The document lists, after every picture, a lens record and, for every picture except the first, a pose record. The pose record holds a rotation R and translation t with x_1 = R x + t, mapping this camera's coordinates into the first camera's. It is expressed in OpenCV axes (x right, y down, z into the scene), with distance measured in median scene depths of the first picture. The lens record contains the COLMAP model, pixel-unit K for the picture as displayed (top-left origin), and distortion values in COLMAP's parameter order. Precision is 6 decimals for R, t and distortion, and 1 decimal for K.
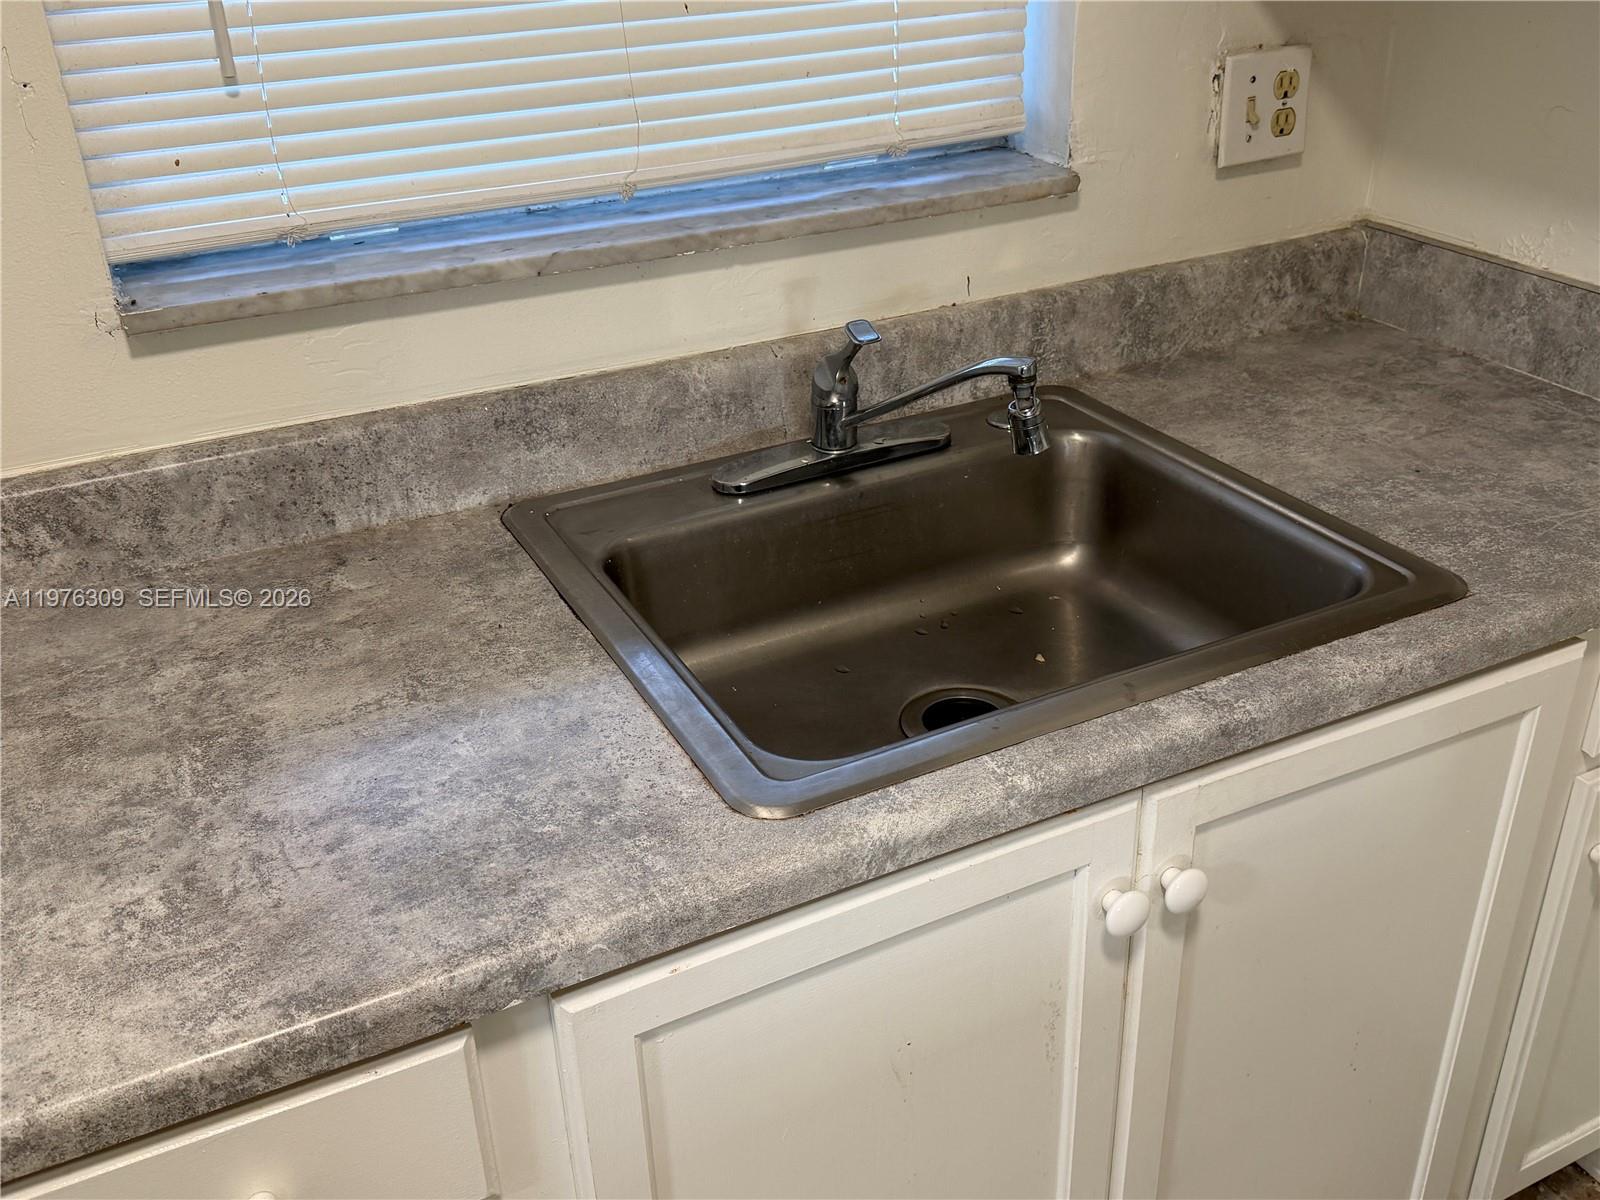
lens RADIAL K [[1492.8, 0, 799.6], [0, 1492.8, 608.0], [0, 0, 1]] dist [0.176726, -0.387954]
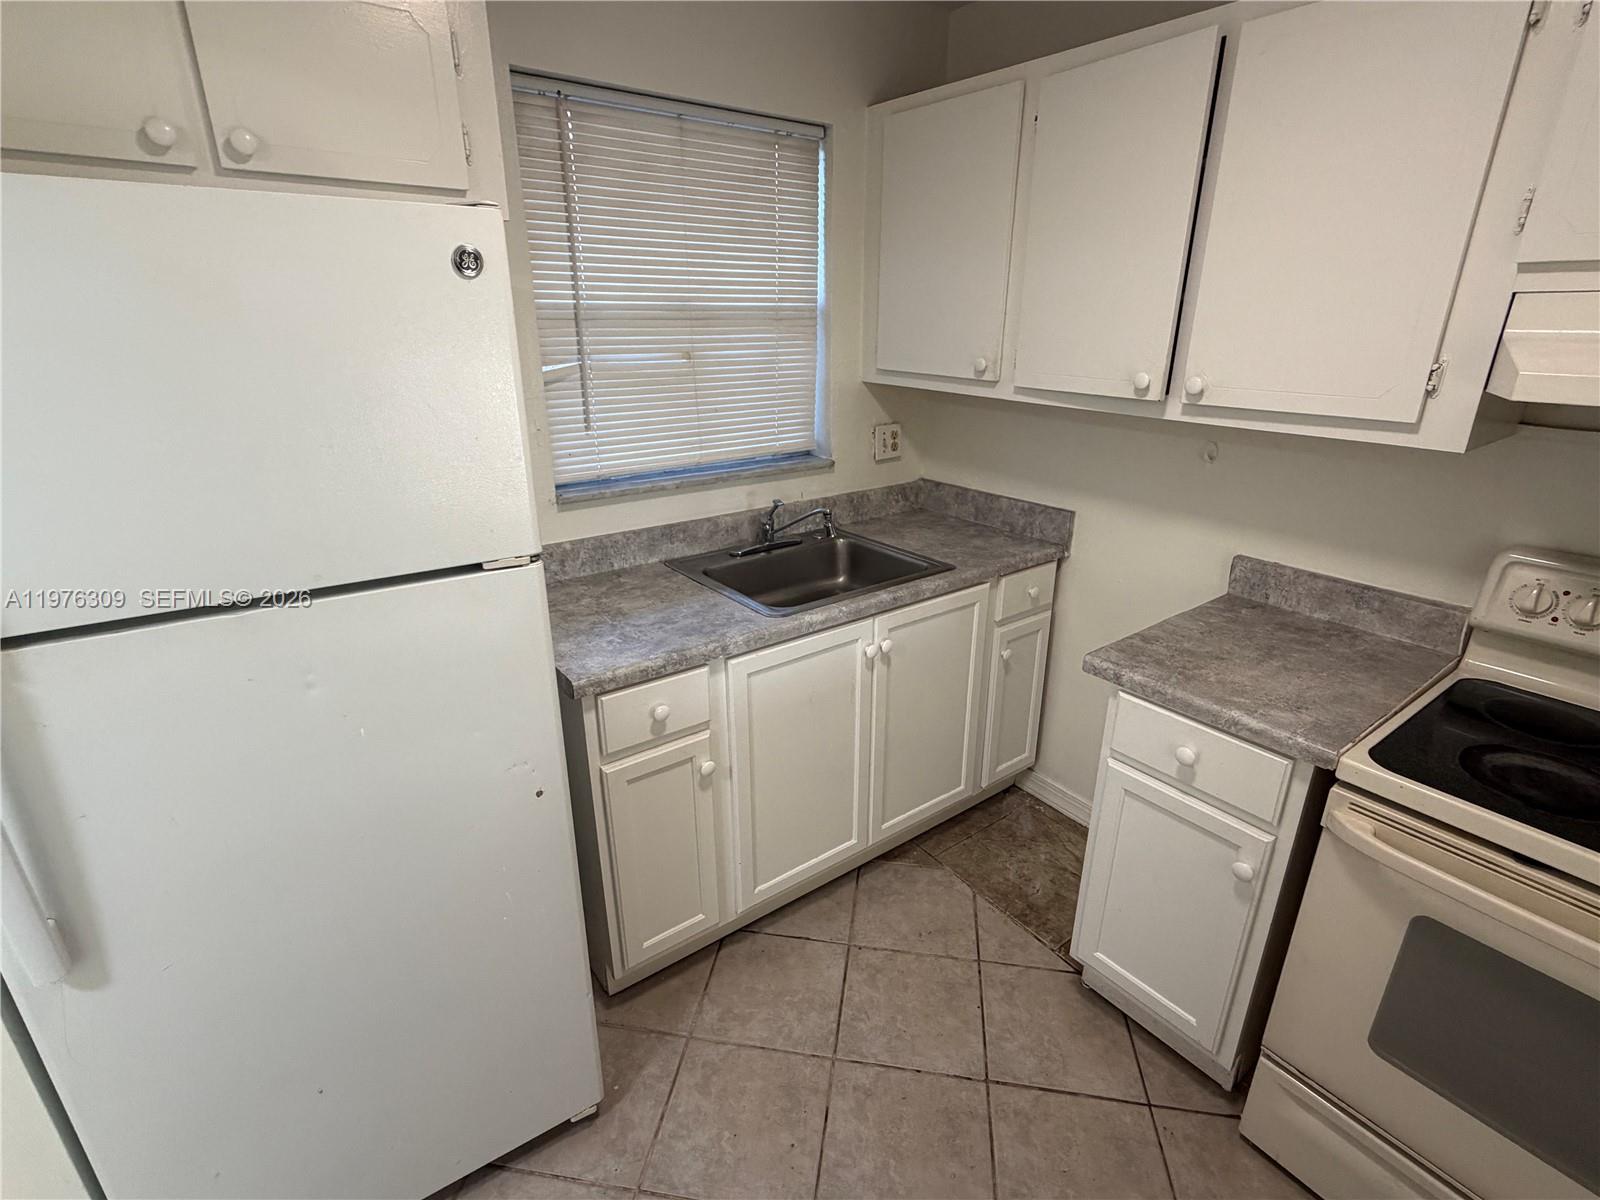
lens RADIAL K [[781.3, 0, 798.8], [0, 781.3, 604.6], [0, 0, 1]] dist [-0.000107, -0.000415]
pose [[0.983899, -0.038332, 0.174567, -0.182834], [0.062810, 0.988587, -0.136935, 0.226368], [-0.167325, 0.145694, 0.975077, -0.528991]]
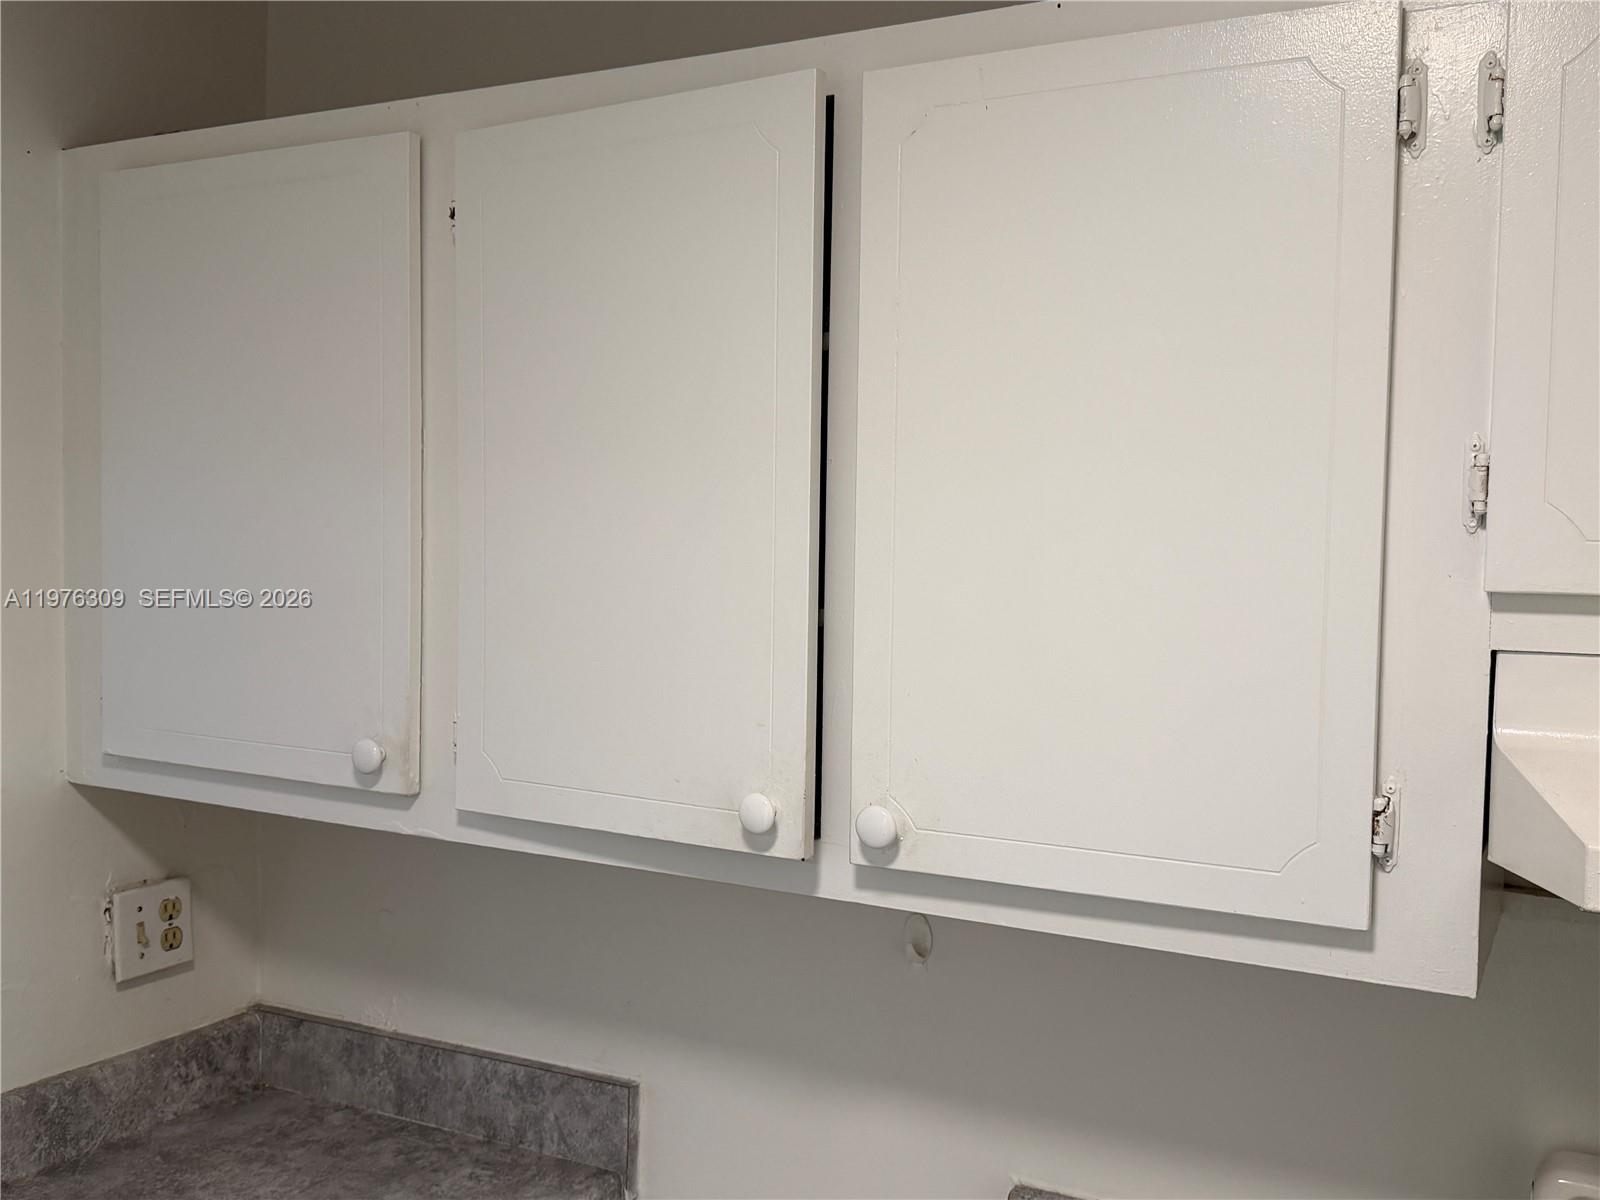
lens RADIAL K [[1521.7, 0, 800.0], [0, 1521.7, 600.0], [0, 0, 1]] dist [0.049406, -0.078075]
pose [[0.814289, 0.022260, 0.580033, 0.011387], [0.241134, 0.895989, -0.372904, 0.015736], [-0.528004, 0.443517, 0.724226, -0.277057]]
